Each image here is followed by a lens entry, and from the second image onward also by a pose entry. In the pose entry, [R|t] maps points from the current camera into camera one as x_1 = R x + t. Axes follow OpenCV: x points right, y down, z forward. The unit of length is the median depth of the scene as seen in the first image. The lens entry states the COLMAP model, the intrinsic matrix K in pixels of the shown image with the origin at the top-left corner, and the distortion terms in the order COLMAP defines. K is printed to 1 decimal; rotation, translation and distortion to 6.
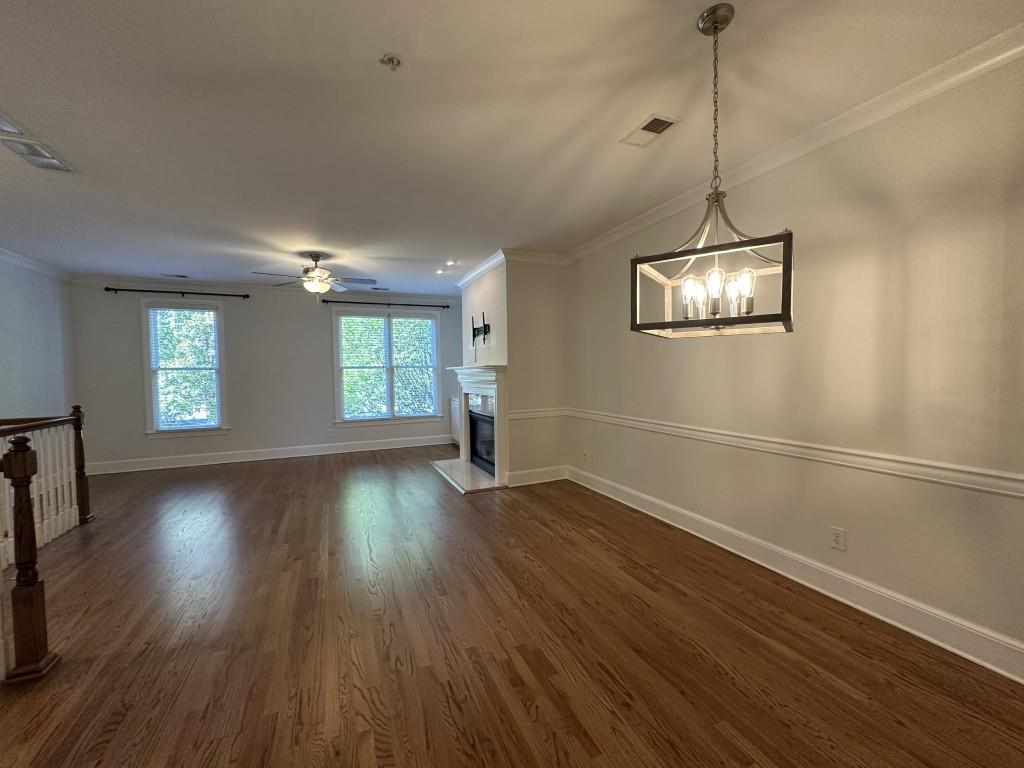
lens RADIAL K [[409.2, 0, 511.1], [0, 409.2, 383.8], [0, 0, 1]] dist [-0.003471, 0.000747]
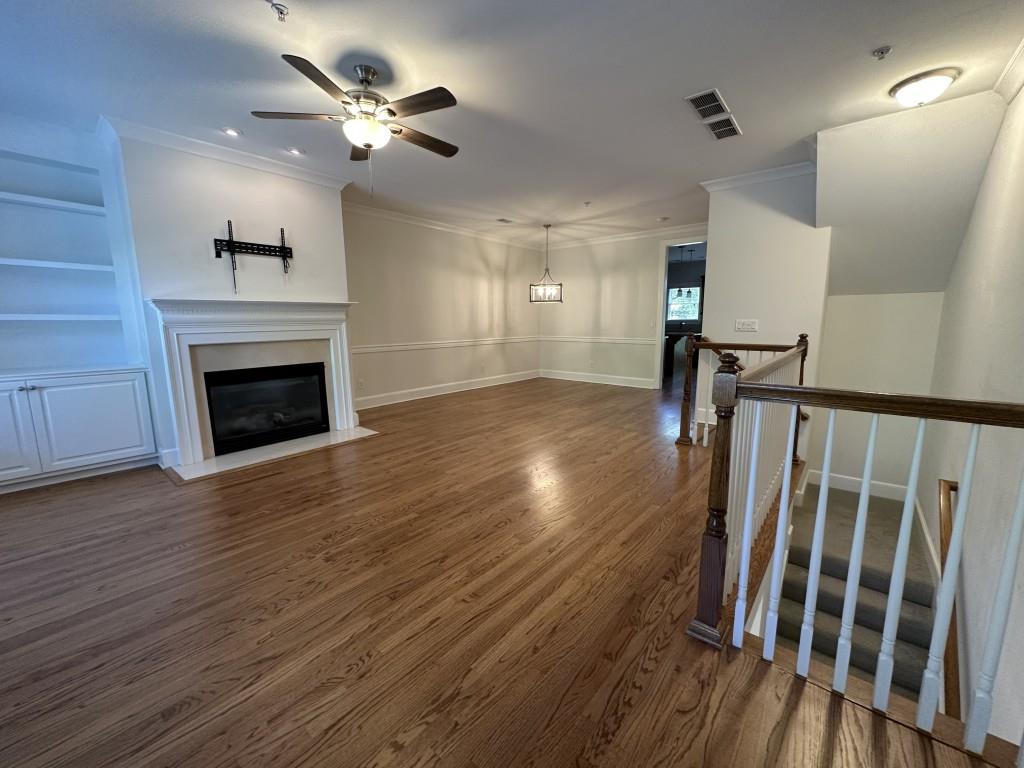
lens RADIAL K [[409.2, 0, 511.6], [0, 409.2, 386.0], [0, 0, 1]] dist [-0.003471, 0.000747]
pose [[-0.444143, -0.122570, 0.887532, -1.107157], [0.045176, 0.986275, 0.158813, 0.011342], [-0.894816, 0.110631, -0.432510, 1.136581]]
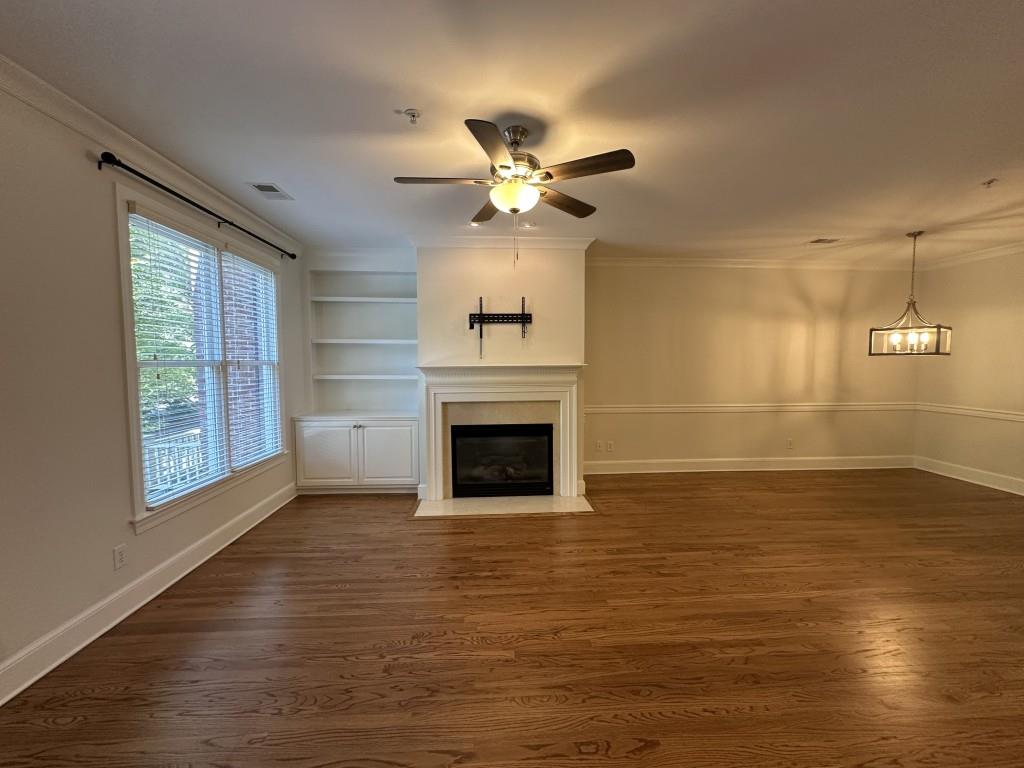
lens RADIAL K [[409.2, 0, 511.5], [0, 409.2, 385.3], [0, 0, 1]] dist [-0.003471, 0.000747]
pose [[0.340381, -0.040506, 0.939415, -0.967552], [0.028515, 0.999057, 0.032745, -0.034448], [-0.939855, 0.015641, 0.341215, 0.872389]]
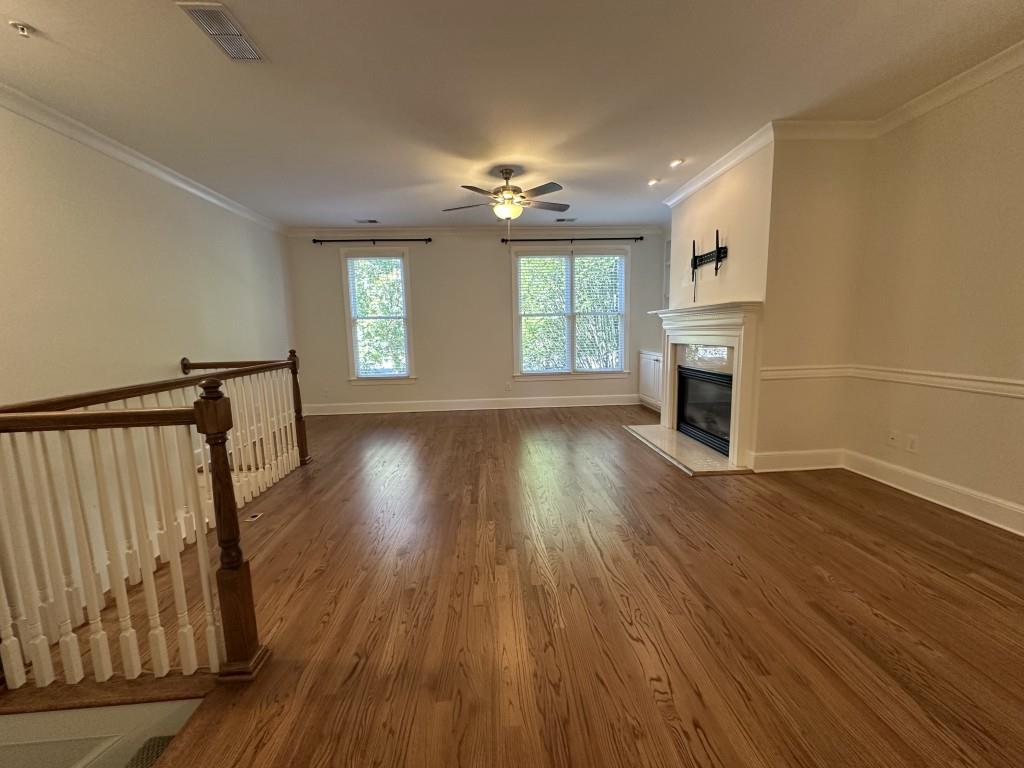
lens RADIAL K [[409.2, 0, 510.5], [0, 409.2, 383.6], [0, 0, 1]] dist [-0.003471, 0.000747]
pose [[0.937038, 0.040460, -0.346876, -0.172982], [-0.003676, 0.994354, 0.106050, 0.022619], [0.349209, -0.098098, 0.931896, 0.199821]]
